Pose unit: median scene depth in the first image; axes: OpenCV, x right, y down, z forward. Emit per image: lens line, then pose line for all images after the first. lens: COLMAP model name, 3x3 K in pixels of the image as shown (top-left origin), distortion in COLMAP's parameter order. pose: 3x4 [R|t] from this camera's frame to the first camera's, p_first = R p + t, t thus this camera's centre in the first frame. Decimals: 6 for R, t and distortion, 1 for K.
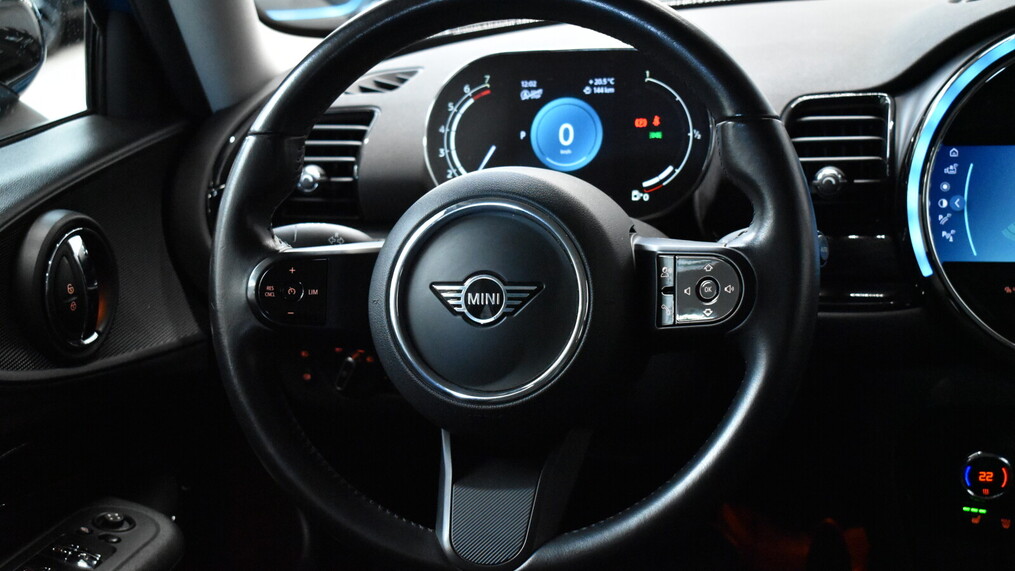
lens RADIAL K [[1530.0, 0, 507.8], [0, 1530.0, 288.0], [0, 0, 1]] dist [-0.029485, 0.000000]
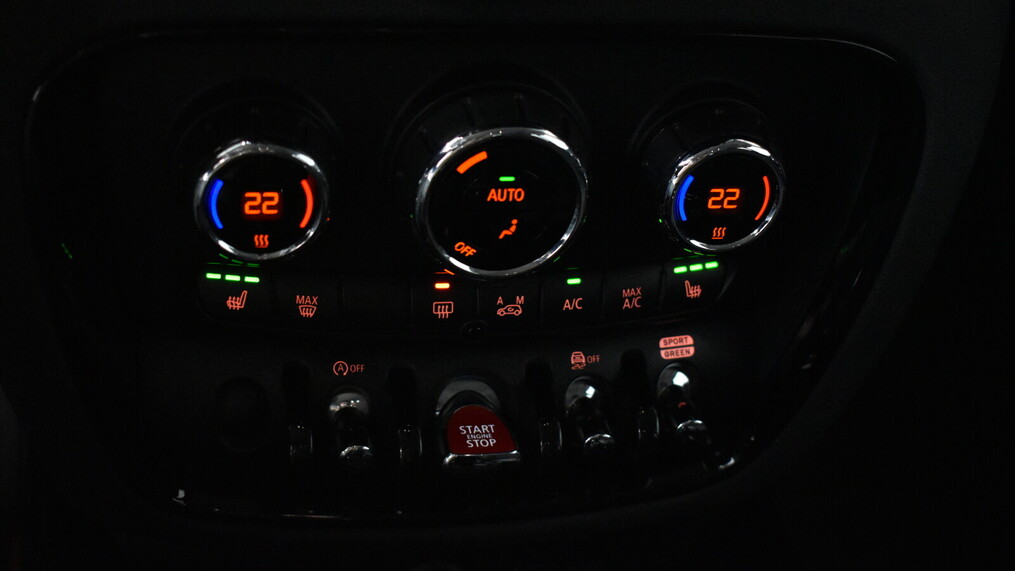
lens RADIAL K [[1701.9, 0, 506.6], [0, 1701.9, 285.3], [0, 0, 1]] dist [-0.066248, 0.000000]
pose [[0.889899, -0.090131, 0.447164, 0.172865], [-0.017028, 0.973038, 0.230015, 0.042787], [-0.455839, -0.212304, 0.864371, 0.590826]]
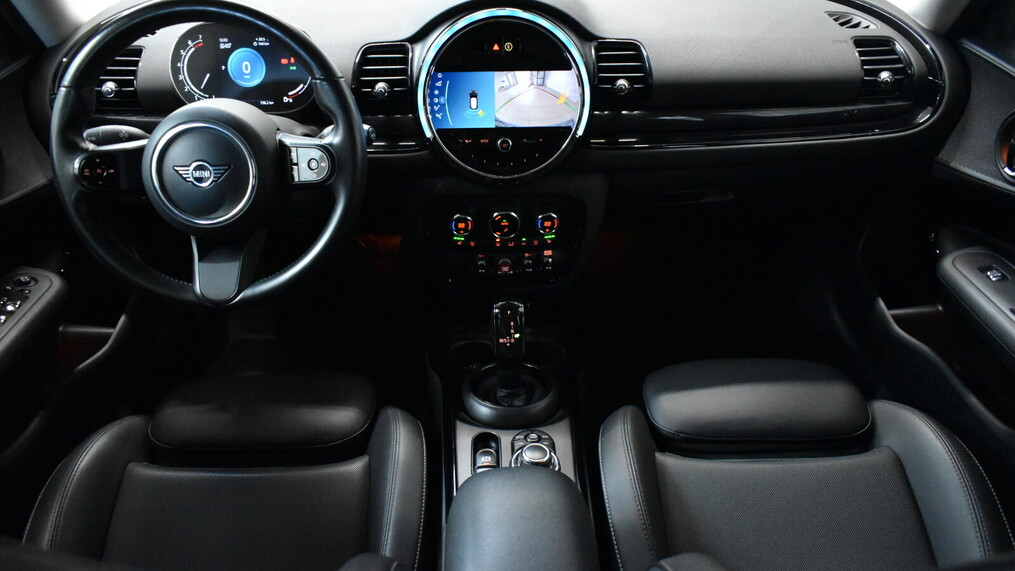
lens RADIAL K [[769.6, 0, 508.0], [0, 769.6, 281.5], [0, 0, 1]] dist [-0.025786, -0.002392]
pose [[0.957719, -0.098559, 0.270297, 0.069132], [0.021139, 0.961060, 0.275532, -0.103462], [-0.286927, -0.258168, 0.922509, -0.066412]]
